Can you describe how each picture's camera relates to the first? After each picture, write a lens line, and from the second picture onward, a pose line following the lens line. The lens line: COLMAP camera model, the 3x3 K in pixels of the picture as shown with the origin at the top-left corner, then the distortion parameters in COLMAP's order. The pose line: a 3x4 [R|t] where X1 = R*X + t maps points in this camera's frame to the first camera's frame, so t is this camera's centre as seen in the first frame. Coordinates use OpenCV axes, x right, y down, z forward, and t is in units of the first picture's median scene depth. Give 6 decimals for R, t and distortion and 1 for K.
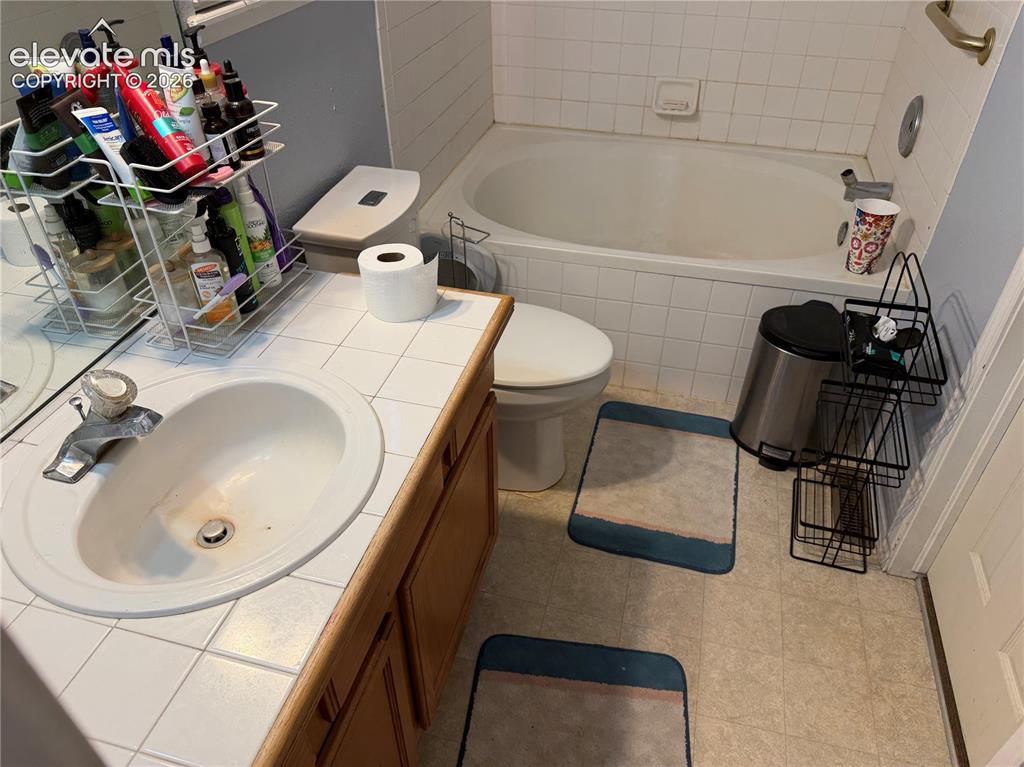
lens RADIAL K [[724.4, 0, 528.0], [0, 724.4, 386.4], [0, 0, 1]] dist [0.084121, -0.147707]
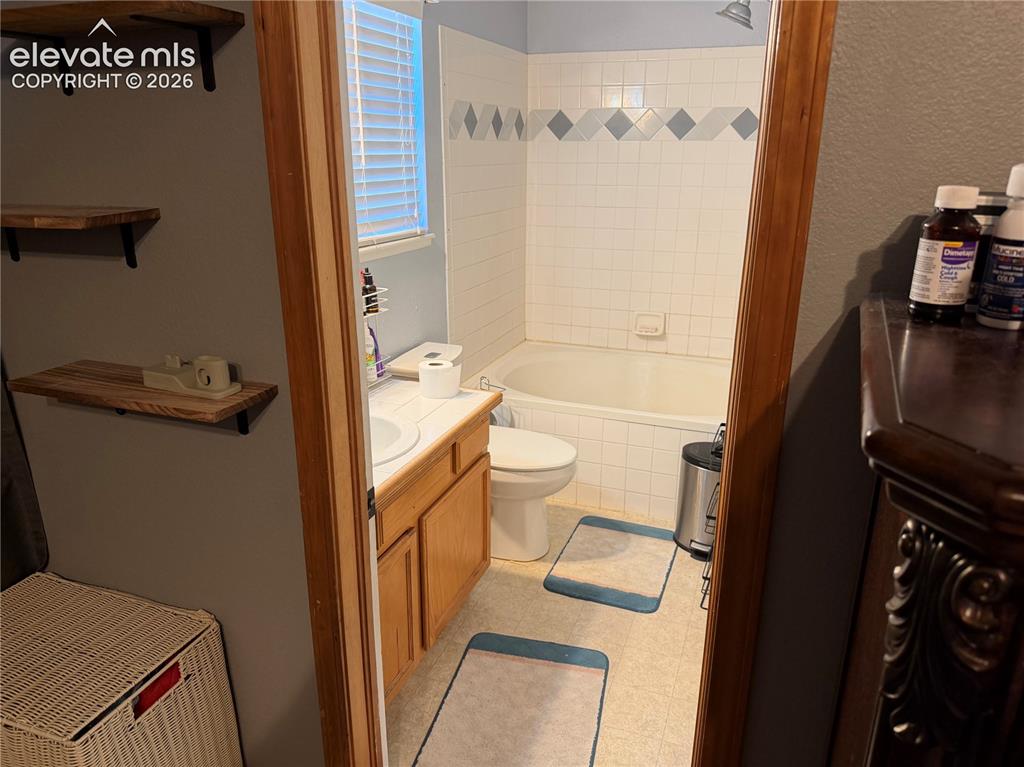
lens RADIAL K [[724.4, 0, 528.0], [0, 724.4, 386.4], [0, 0, 1]] dist [0.084121, -0.147707]
pose [[0.994994, 0.030039, -0.095309, 0.148615], [-0.061171, 0.937269, -0.343198, 0.327277], [0.079021, 0.347310, 0.934415, -0.459719]]
